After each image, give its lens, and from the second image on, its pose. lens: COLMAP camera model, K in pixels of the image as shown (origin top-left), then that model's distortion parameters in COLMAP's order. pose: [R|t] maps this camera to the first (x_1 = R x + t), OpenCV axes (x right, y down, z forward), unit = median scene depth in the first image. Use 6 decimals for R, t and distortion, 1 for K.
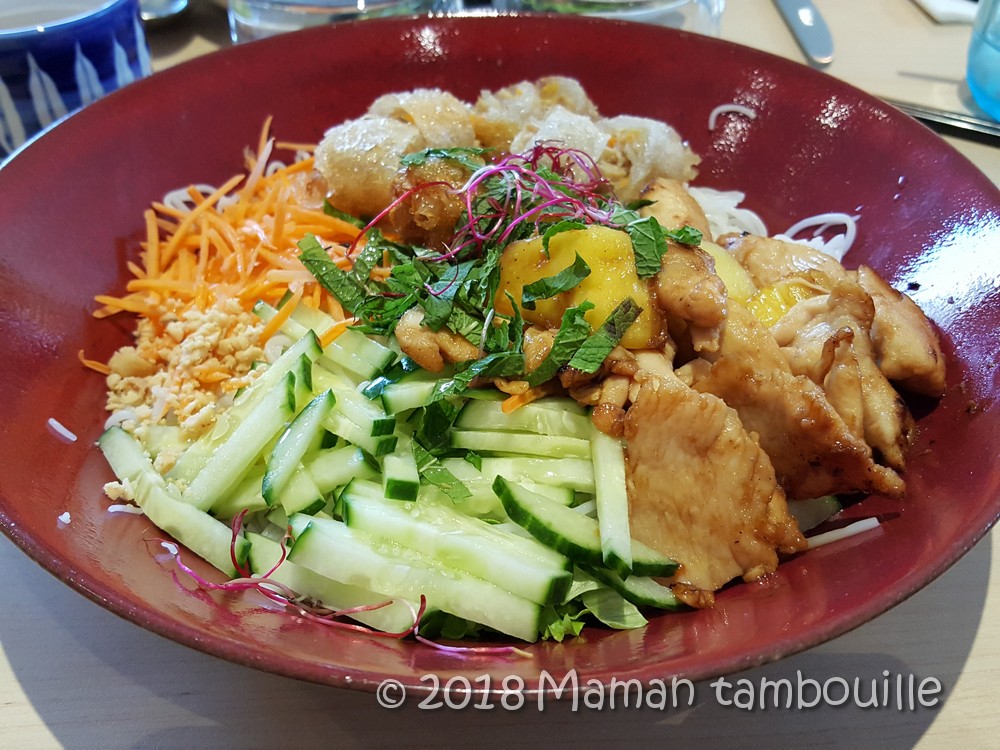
lens RADIAL K [[836.1, 0, 504.4], [0, 836.1, 388.6], [0, 0, 1]] dist [0.102978, -0.170966]
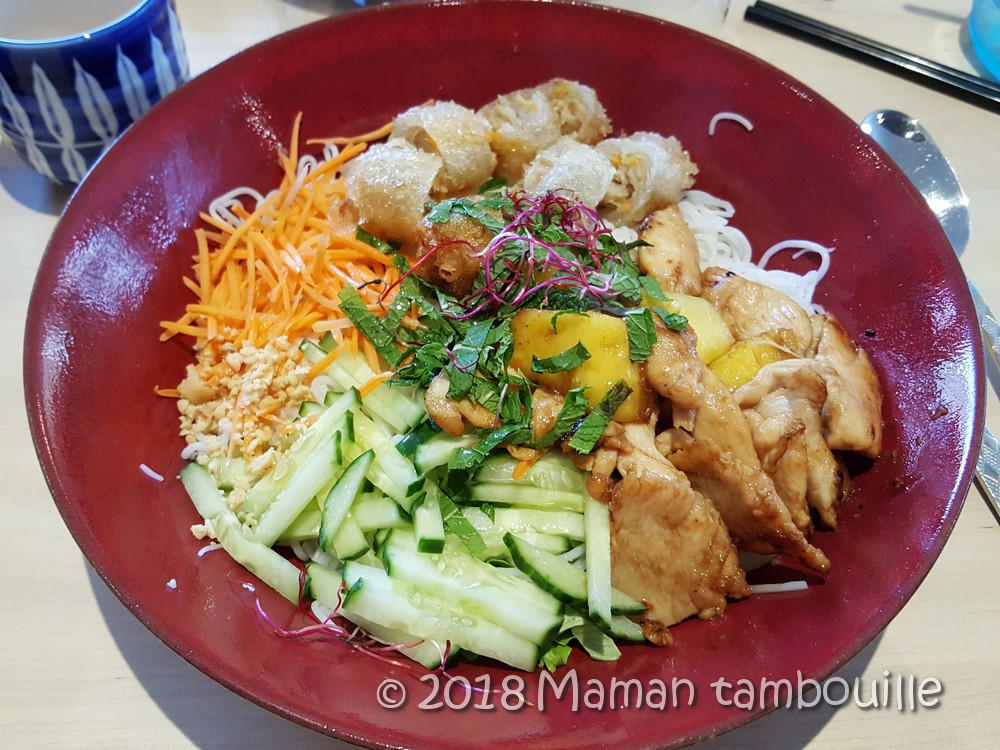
lens RADIAL K [[799.9, 0, 500.0], [0, 799.9, 375.0], [0, 0, 1]] dist [0.092451, -0.135335]
pose [[0.999518, 0.030829, 0.003764, -0.028399], [-0.030959, 0.979339, 0.199844, -0.332761], [0.002475, -0.199864, 0.979821, -0.110951]]
